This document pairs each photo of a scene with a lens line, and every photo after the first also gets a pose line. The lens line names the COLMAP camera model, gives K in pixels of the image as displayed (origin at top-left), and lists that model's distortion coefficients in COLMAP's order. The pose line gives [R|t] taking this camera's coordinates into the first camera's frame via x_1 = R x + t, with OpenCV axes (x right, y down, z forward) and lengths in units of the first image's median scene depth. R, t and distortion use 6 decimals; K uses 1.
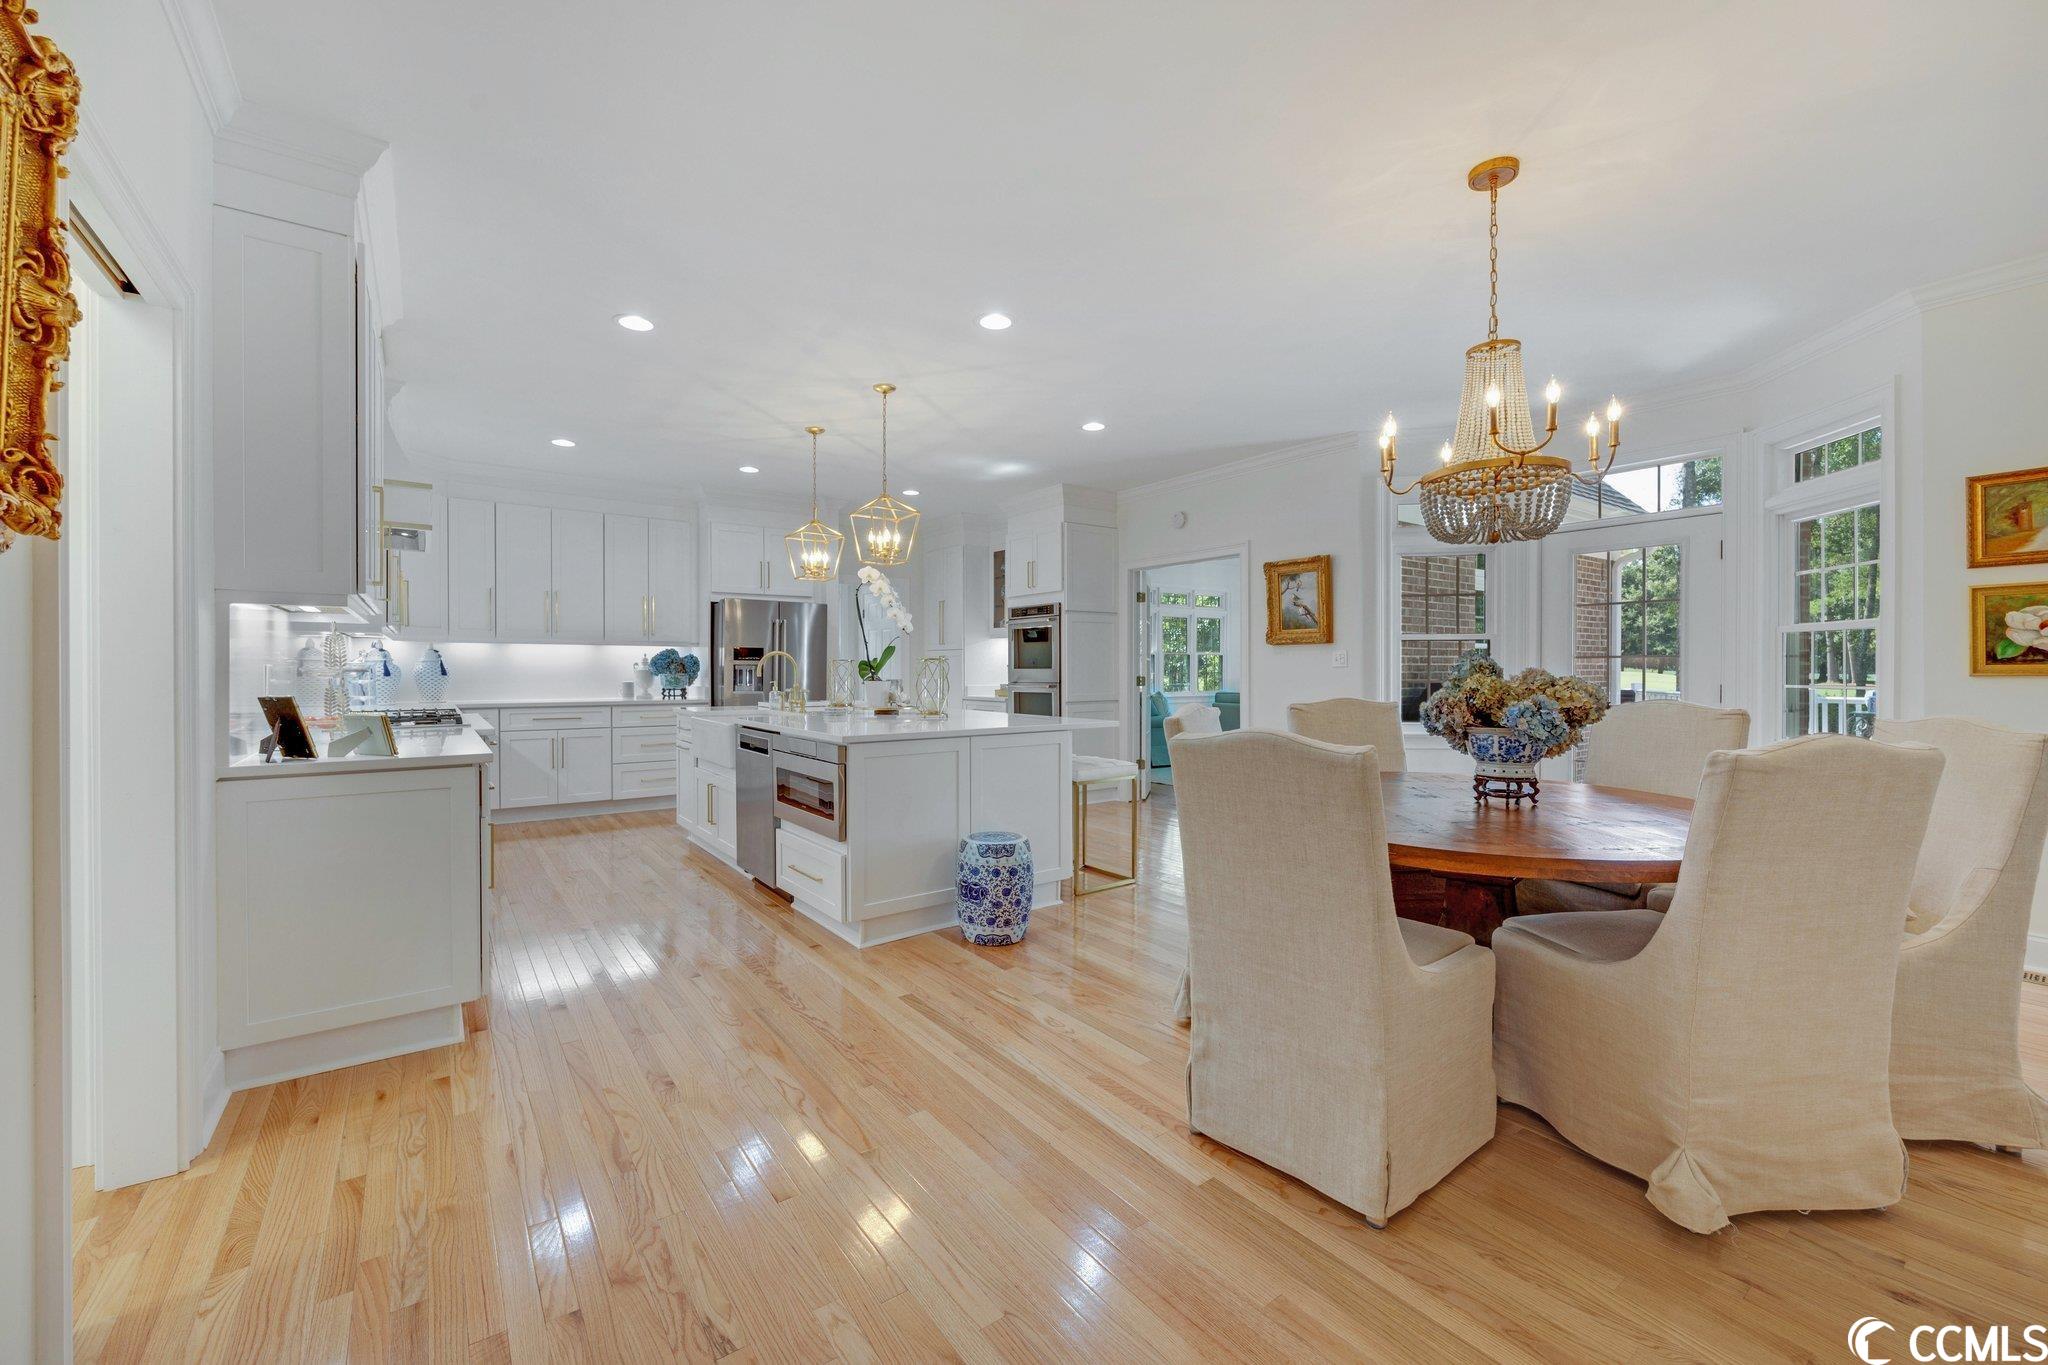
lens RADIAL K [[838.0, 0, 1029.1], [0, 838.0, 670.6], [0, 0, 1]] dist [0.000516, 0.000053]
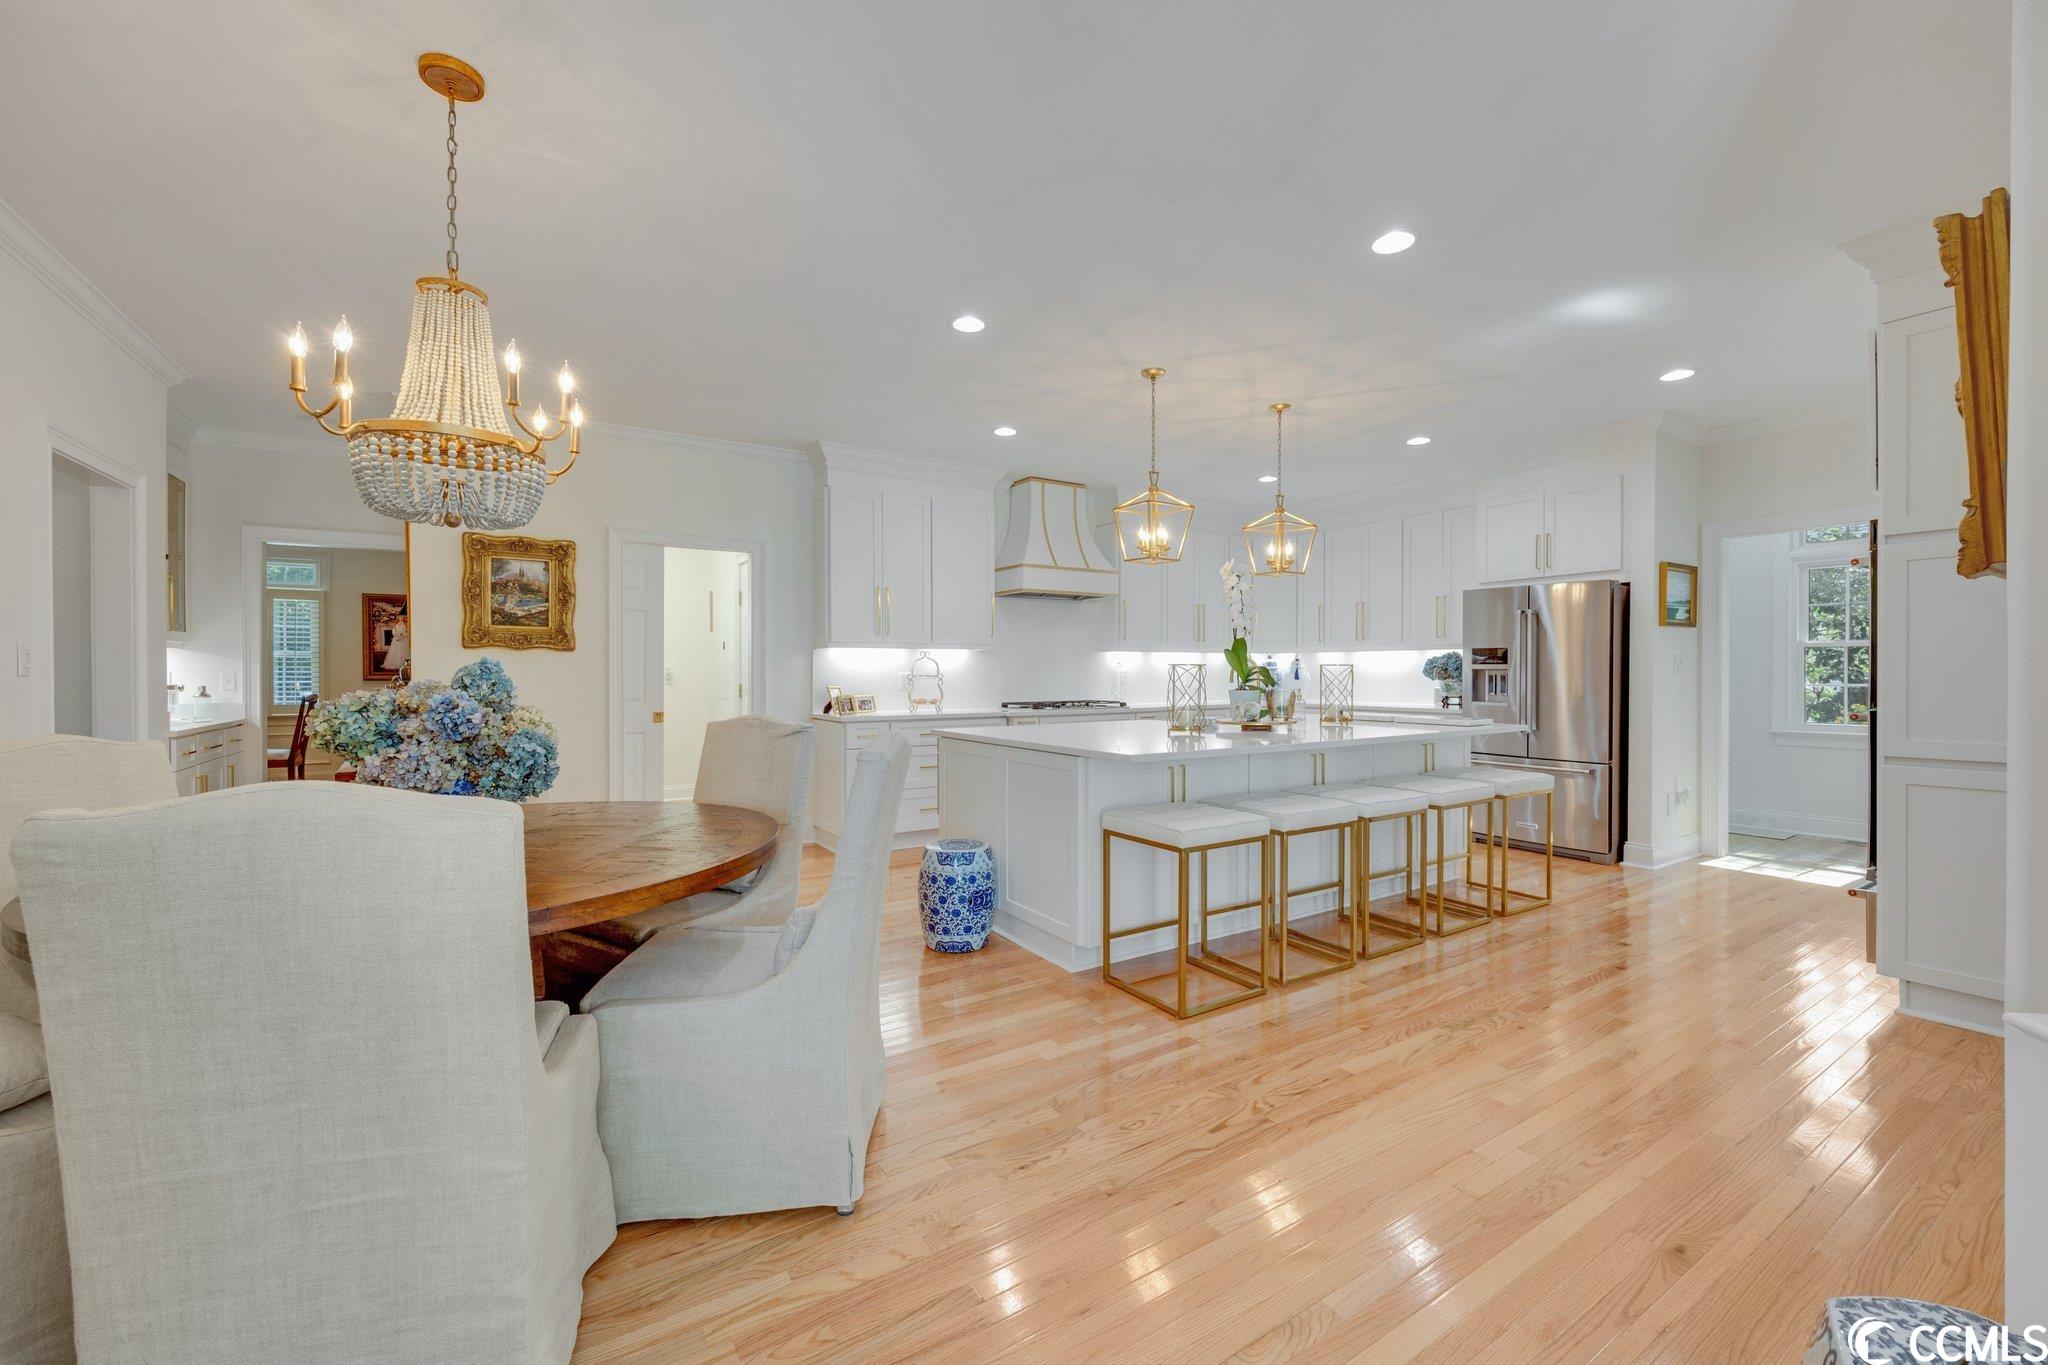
lens RADIAL K [[802.5, 0, 1020.2], [0, 802.5, 674.4], [0, 0, 1]] dist [0.000159, -0.000022]
pose [[-0.071894, 0.011866, -0.997342, 0.641717], [-0.002745, 0.999923, 0.012095, -0.013561], [0.997408, 0.003607, -0.071856, 0.815911]]
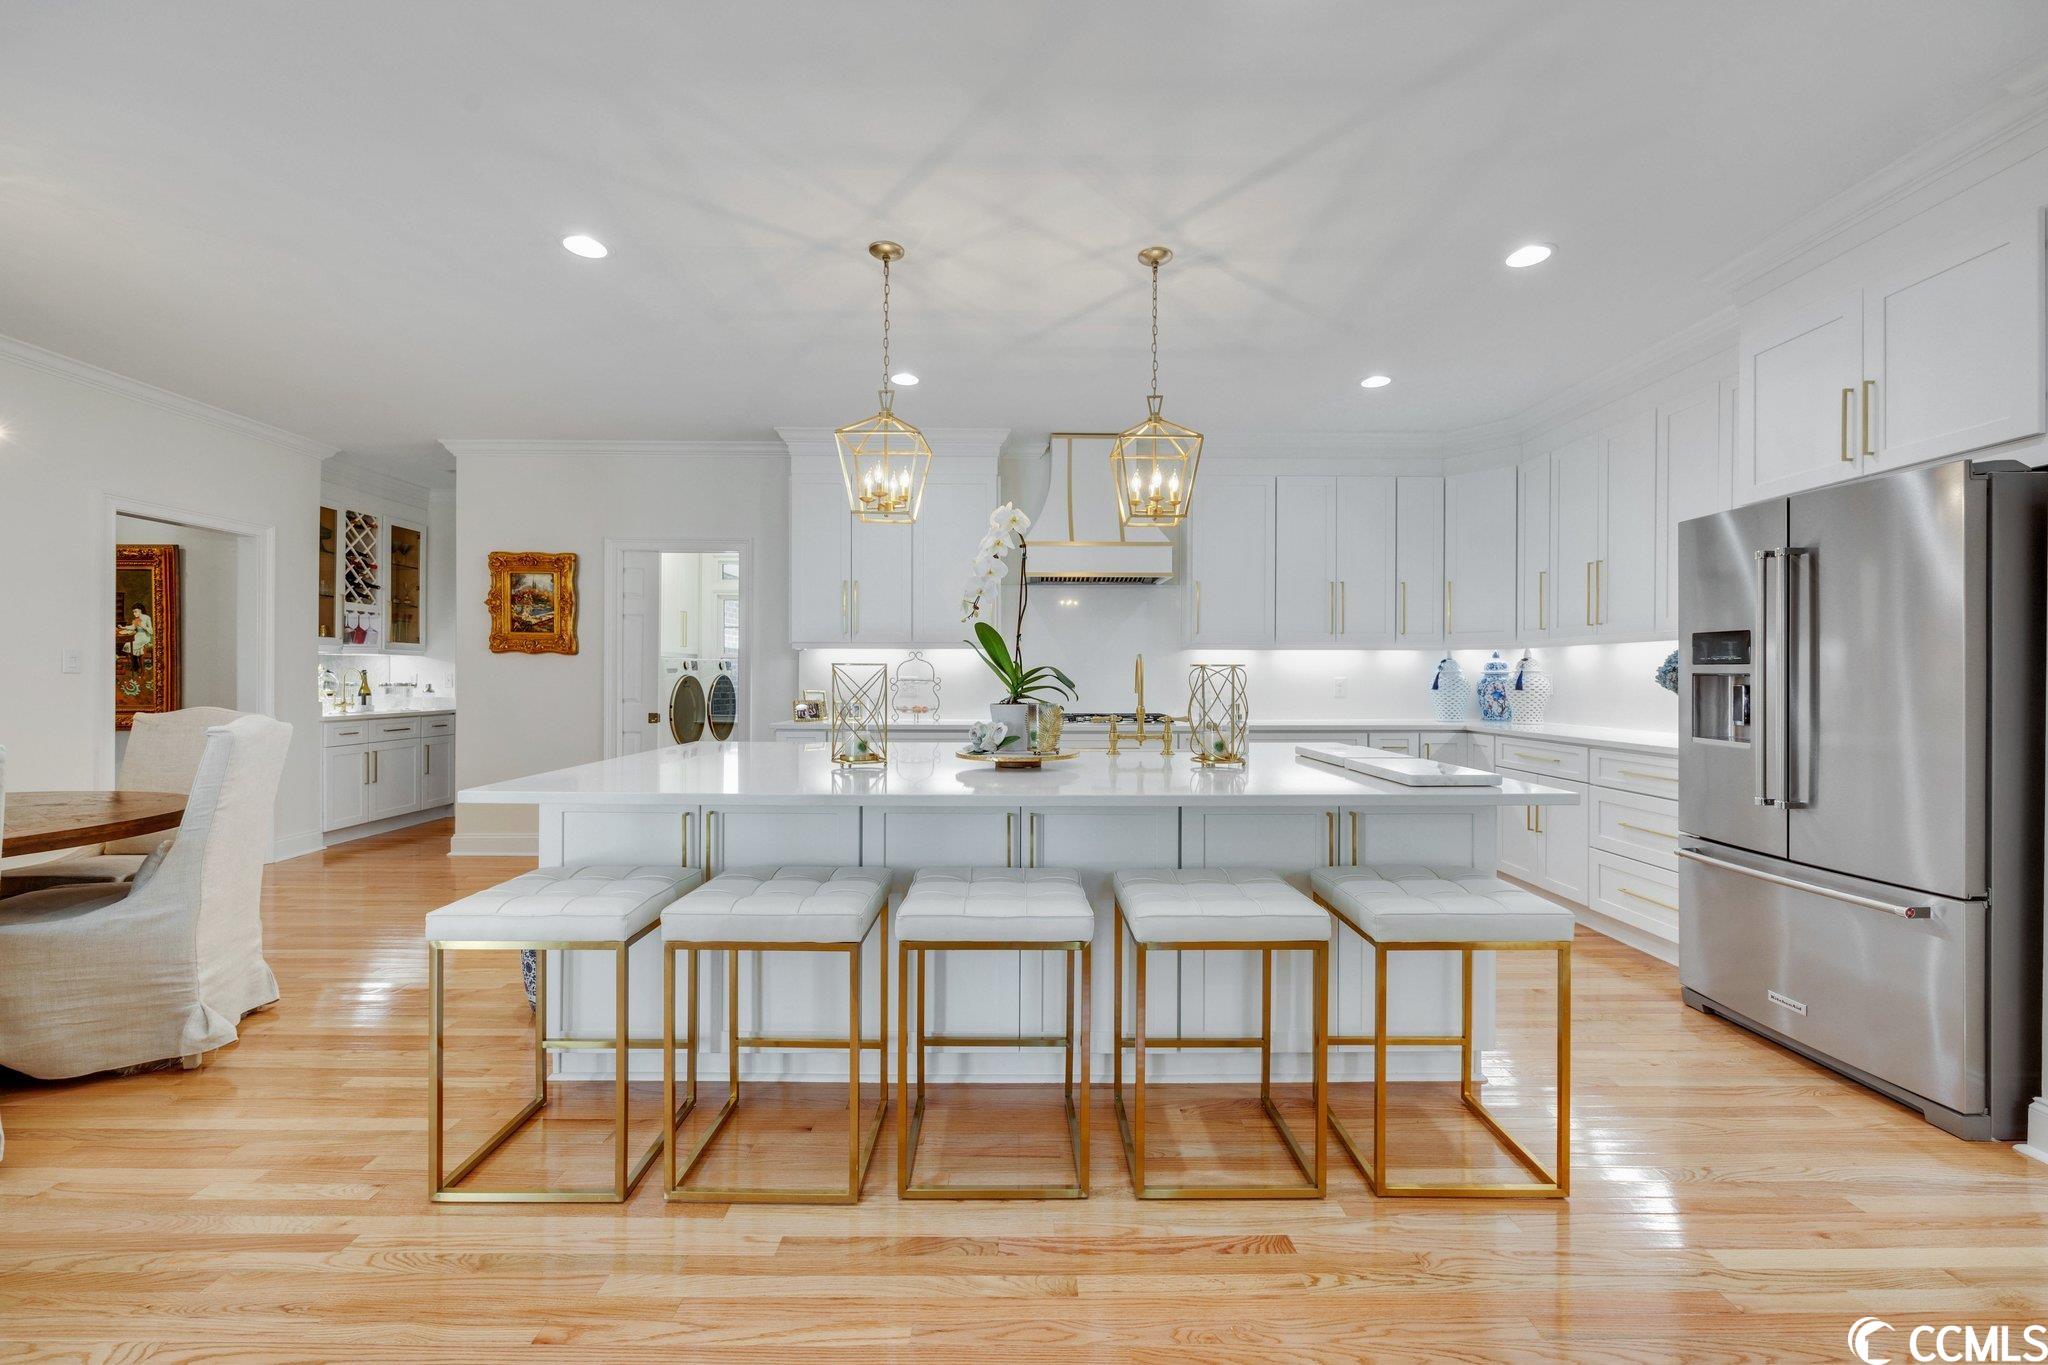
lens RADIAL K [[838.0, 0, 1029.1], [0, 838.0, 670.6], [0, 0, 1]] dist [0.000516, 0.000053]
pose [[-0.604782, -0.004346, -0.796379, 0.247296], [-0.005225, 0.999985, -0.001489, -0.009709], [0.796374, 0.003260, -0.604796, 1.315893]]
